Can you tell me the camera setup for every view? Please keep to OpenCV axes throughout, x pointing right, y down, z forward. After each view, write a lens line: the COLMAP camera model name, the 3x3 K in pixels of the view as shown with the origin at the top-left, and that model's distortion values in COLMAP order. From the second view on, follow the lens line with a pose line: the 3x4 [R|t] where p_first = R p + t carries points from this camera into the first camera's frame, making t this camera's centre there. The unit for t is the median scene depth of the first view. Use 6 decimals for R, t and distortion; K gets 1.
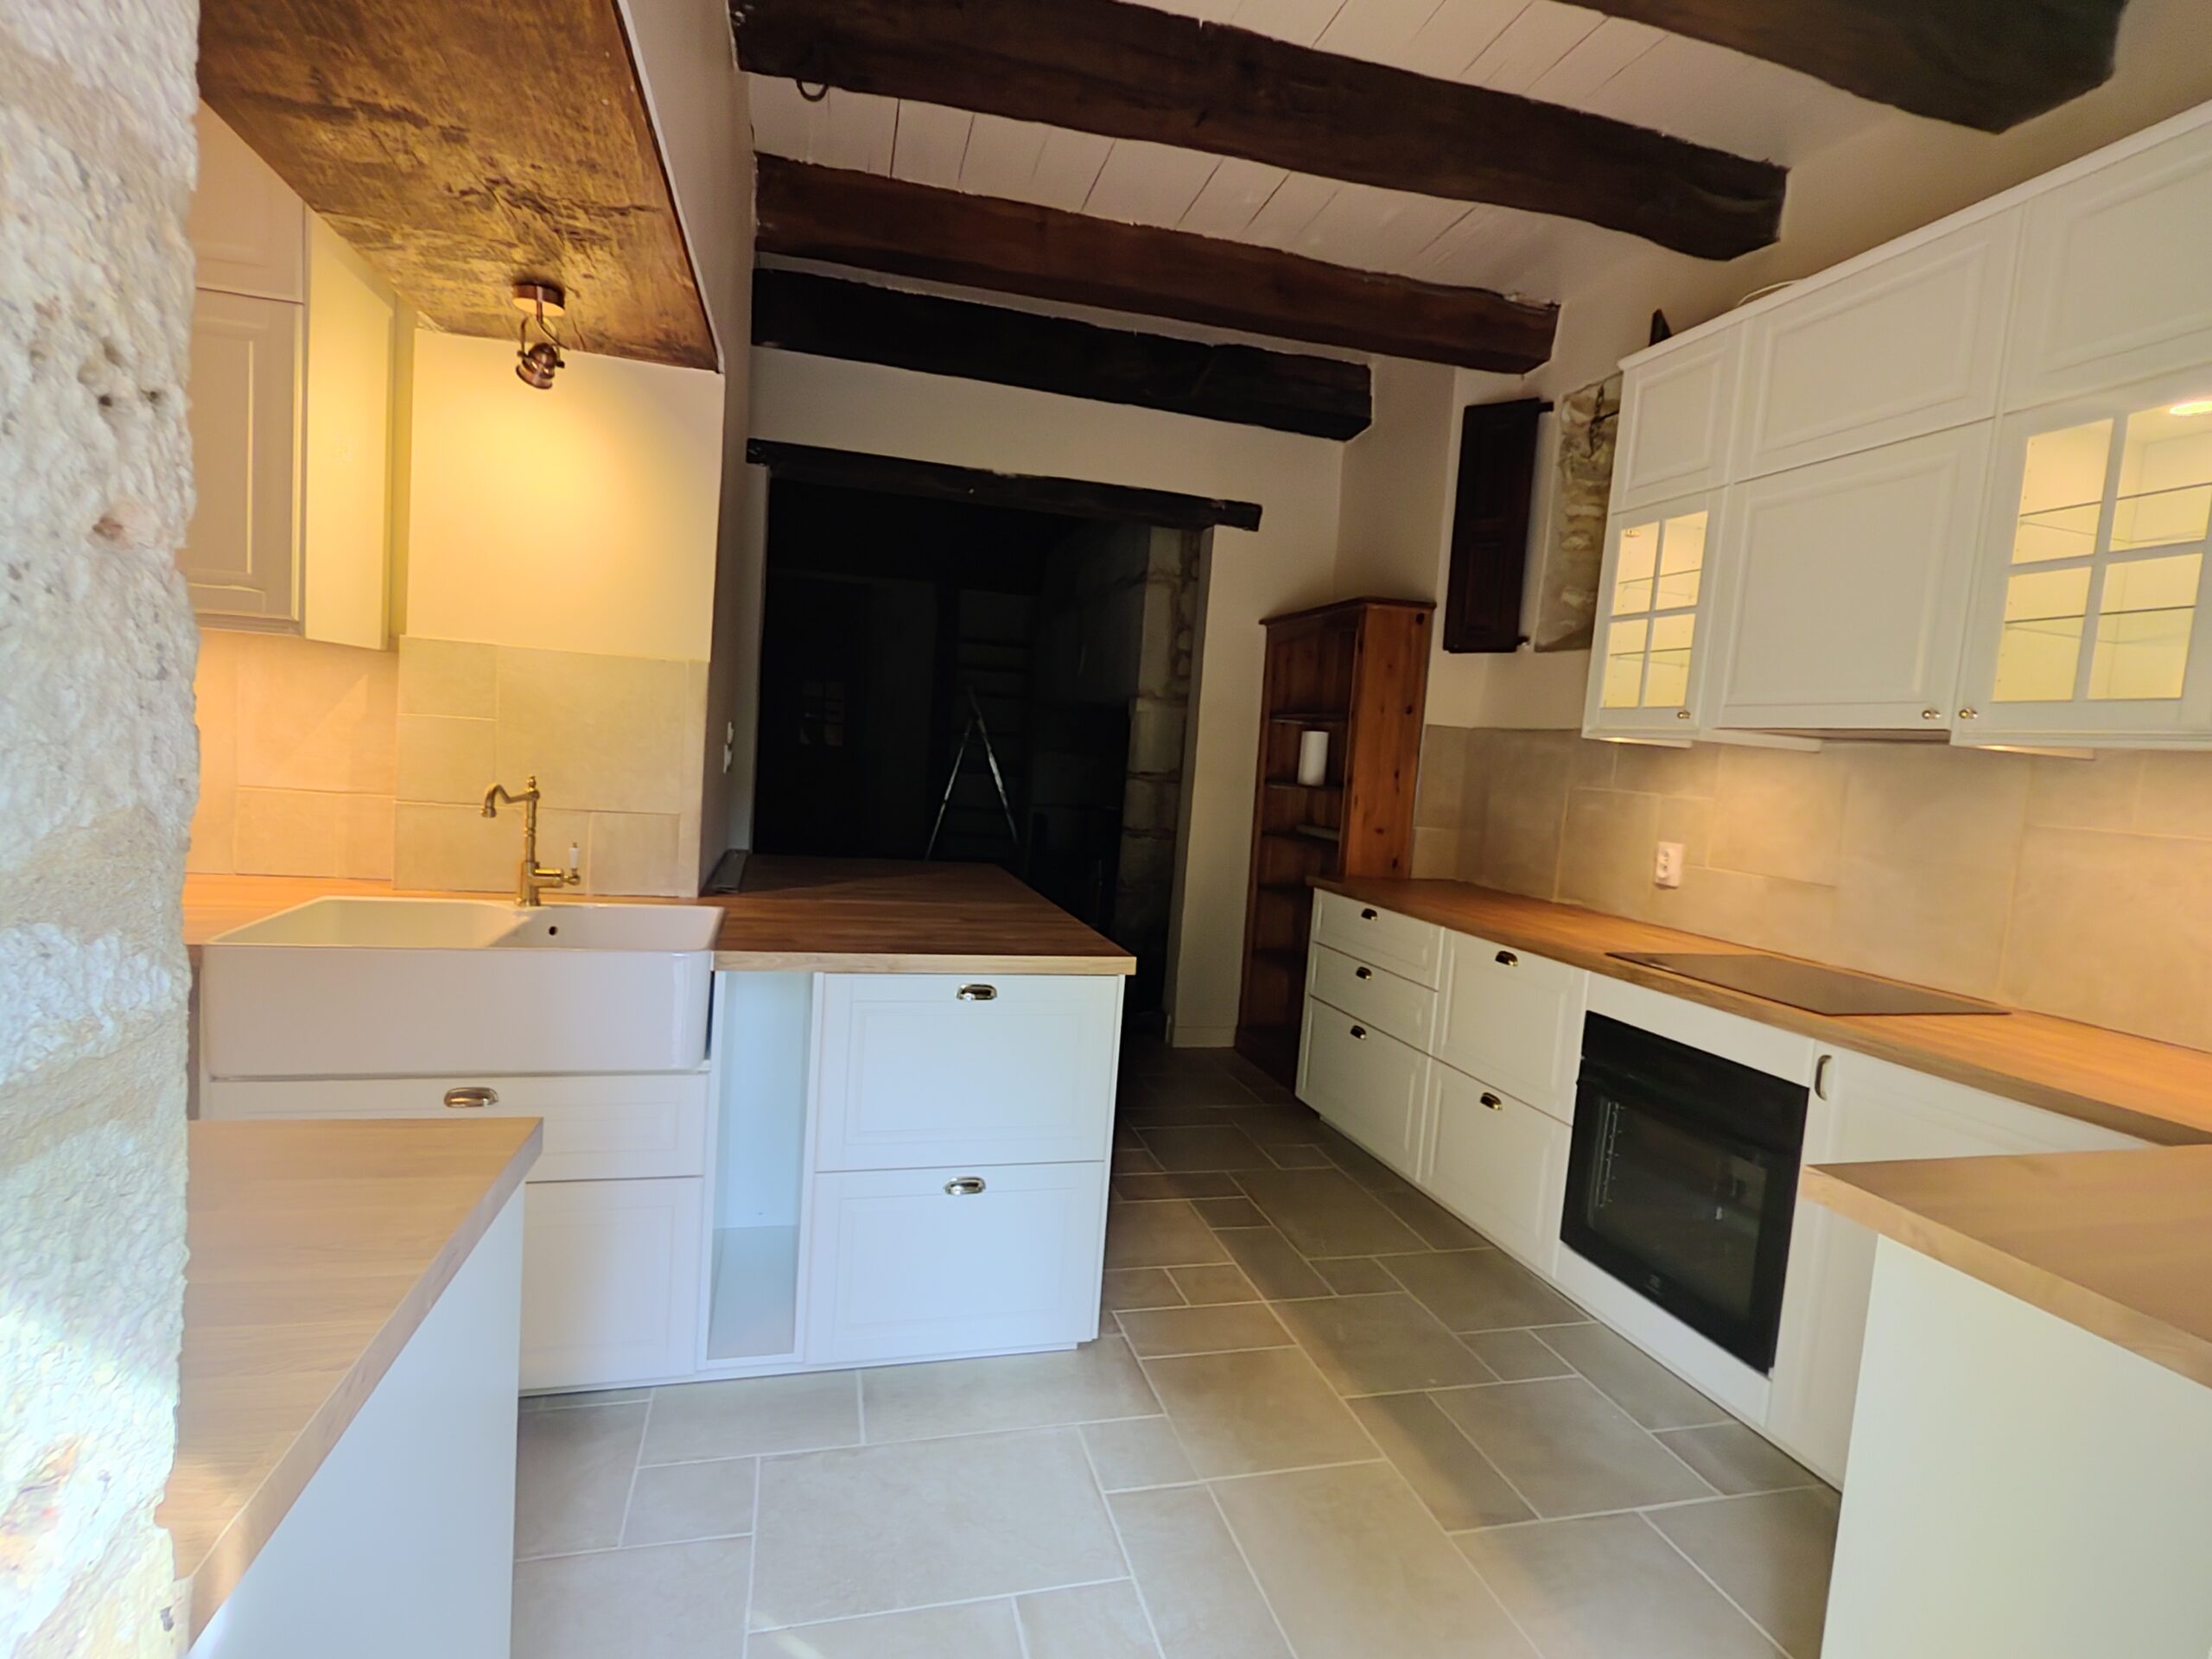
lens RADIAL K [[1105.4, 0, 1090.4], [0, 1105.4, 834.0], [0, 0, 1]] dist [-0.001449, 0.002330]
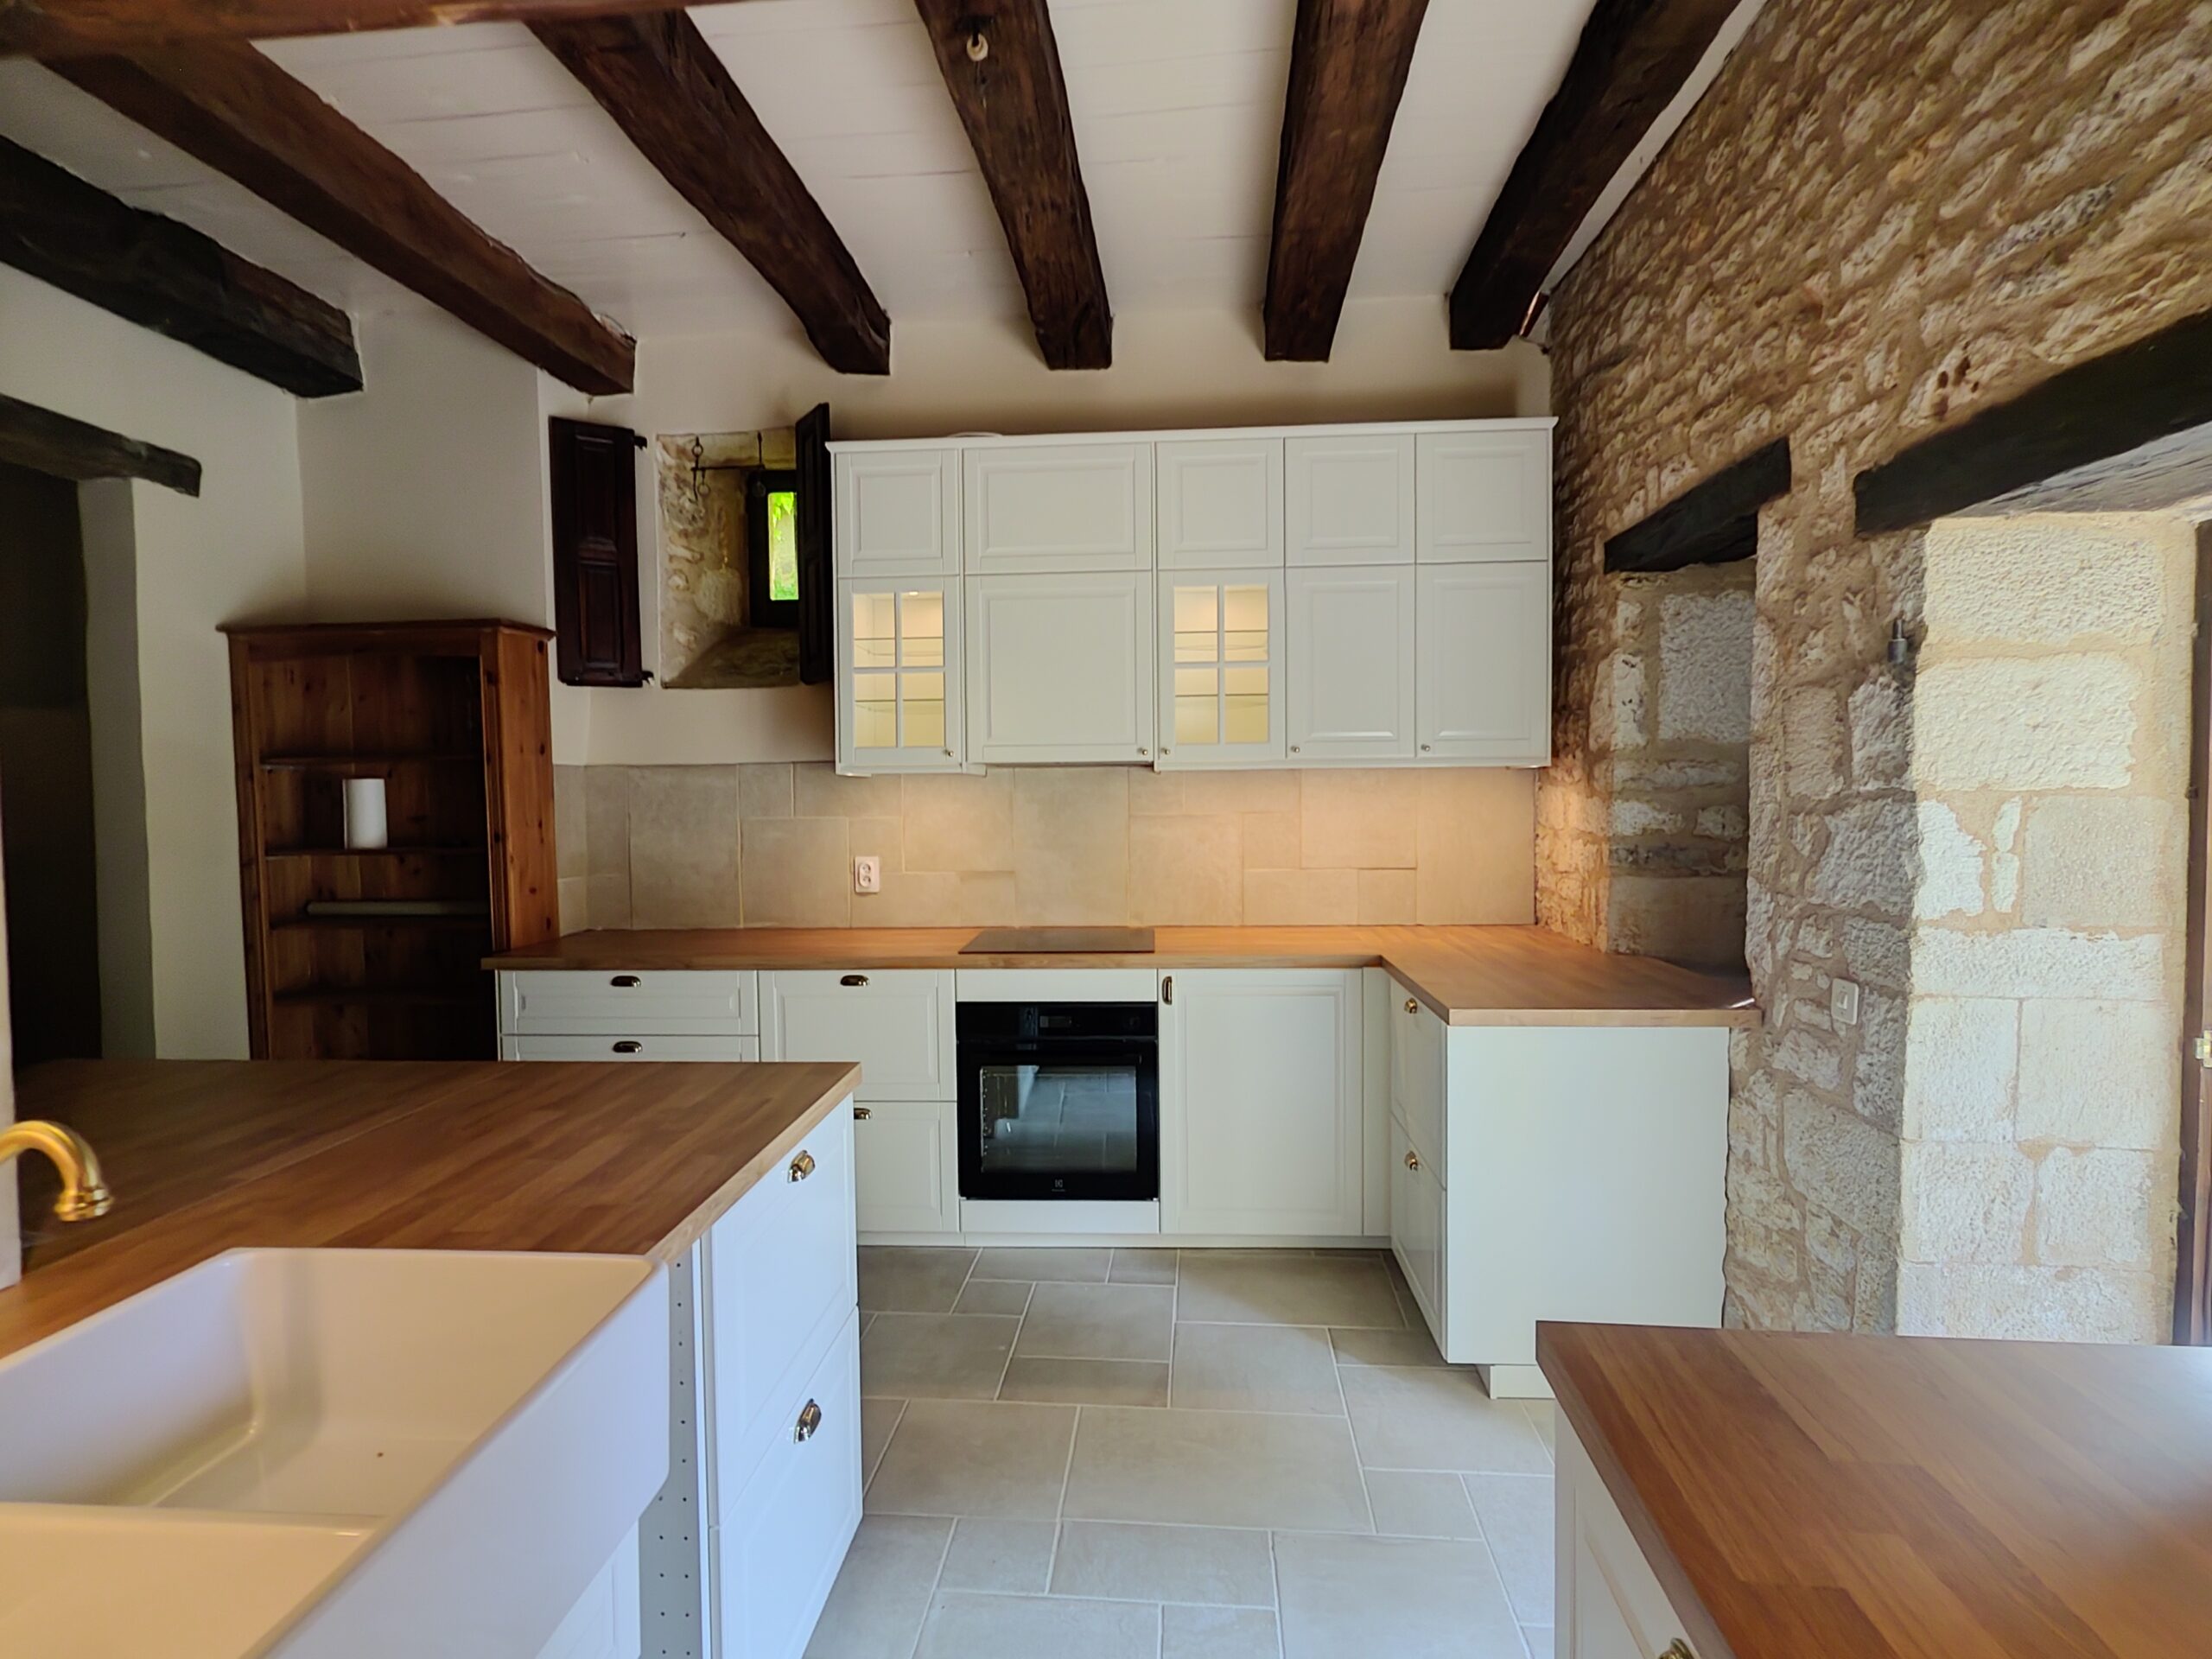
lens RADIAL K [[1100.6, 0, 1106.0], [0, 1100.6, 829.5], [0, 0, 1]] dist [0.017893, -0.000081]
pose [[0.318055, -0.111765, 0.941462, -0.415819], [0.110458, 0.990633, 0.080286, -0.071981], [-0.941616, 0.078457, 0.327421, 0.297341]]
